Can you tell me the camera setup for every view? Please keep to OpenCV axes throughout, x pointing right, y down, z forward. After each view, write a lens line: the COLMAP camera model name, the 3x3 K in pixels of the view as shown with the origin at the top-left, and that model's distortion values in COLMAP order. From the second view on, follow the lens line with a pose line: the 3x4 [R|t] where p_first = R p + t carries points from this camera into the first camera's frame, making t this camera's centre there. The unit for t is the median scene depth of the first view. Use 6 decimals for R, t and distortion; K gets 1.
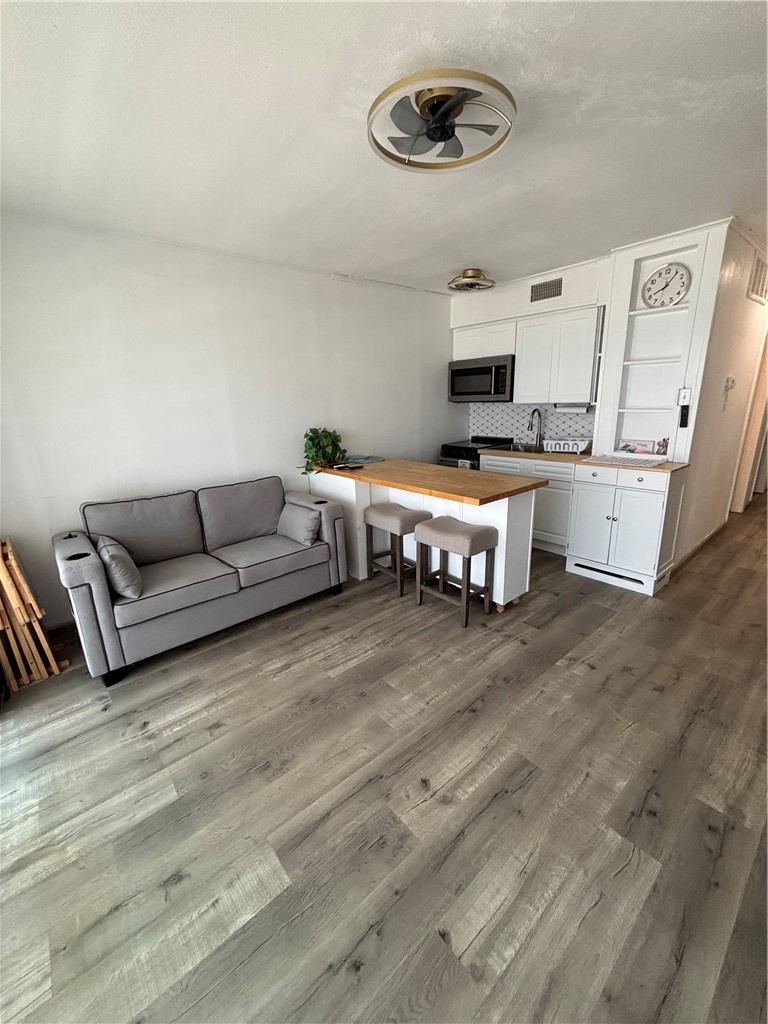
lens RADIAL K [[411.8, 0, 390.3], [0, 411.8, 513.3], [0, 0, 1]] dist [-0.001046, -0.000856]
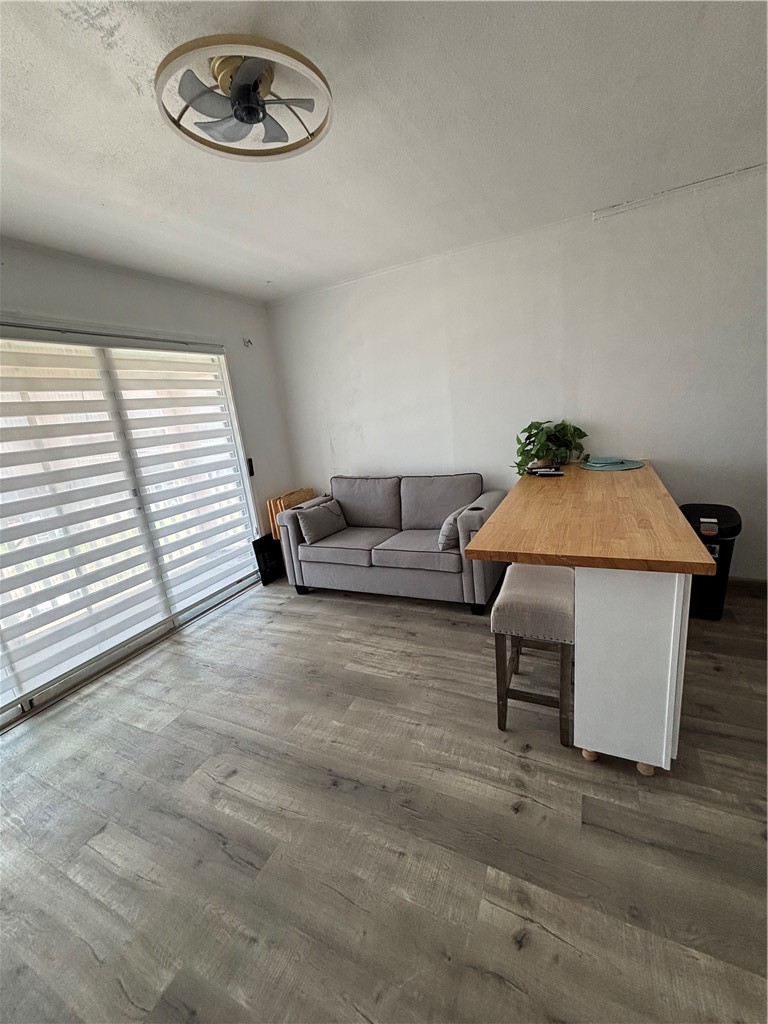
lens RADIAL K [[411.8, 0, 384.5], [0, 411.8, 514.7], [0, 0, 1]] dist [-0.001046, -0.000856]
pose [[0.396214, 0.217628, -0.891993, 0.776521], [-0.159863, 0.973016, 0.166386, -0.184382], [0.904134, 0.076672, 0.420313, 0.624525]]
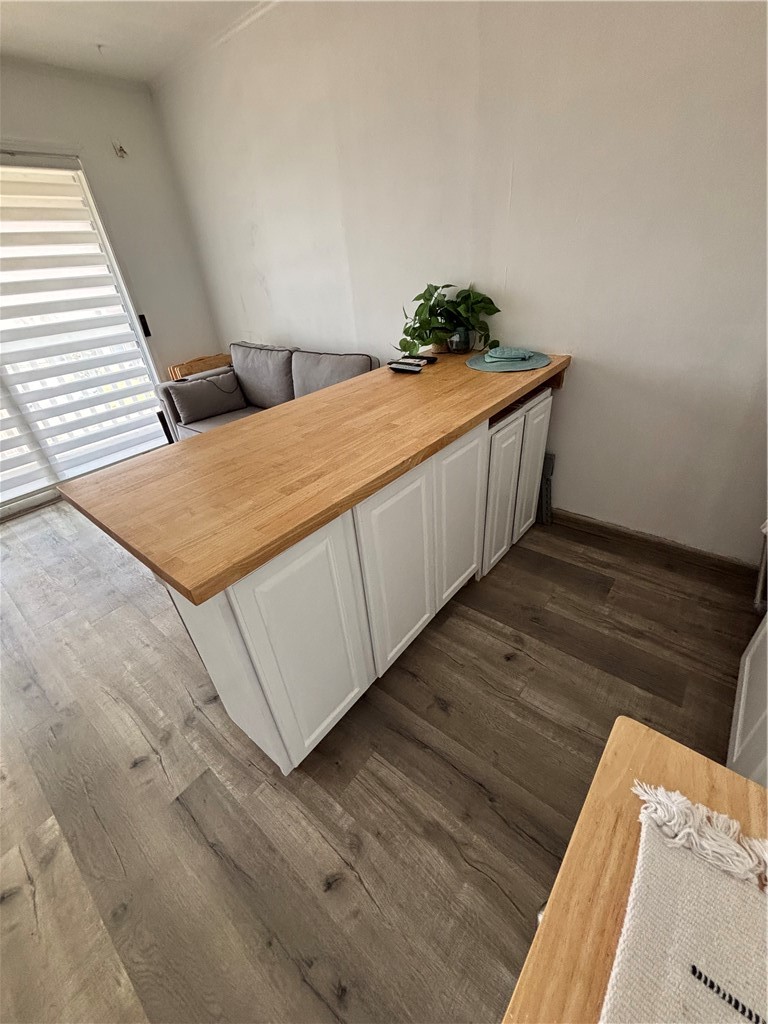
lens RADIAL K [[411.8, 0, 383.0], [0, 411.8, 512.7], [0, 0, 1]] dist [-0.001046, -0.000856]
pose [[0.178949, 0.536253, -0.824870, 0.747278], [-0.198056, 0.840874, 0.503691, -0.351762], [0.963717, 0.073235, 0.256682, 1.310149]]
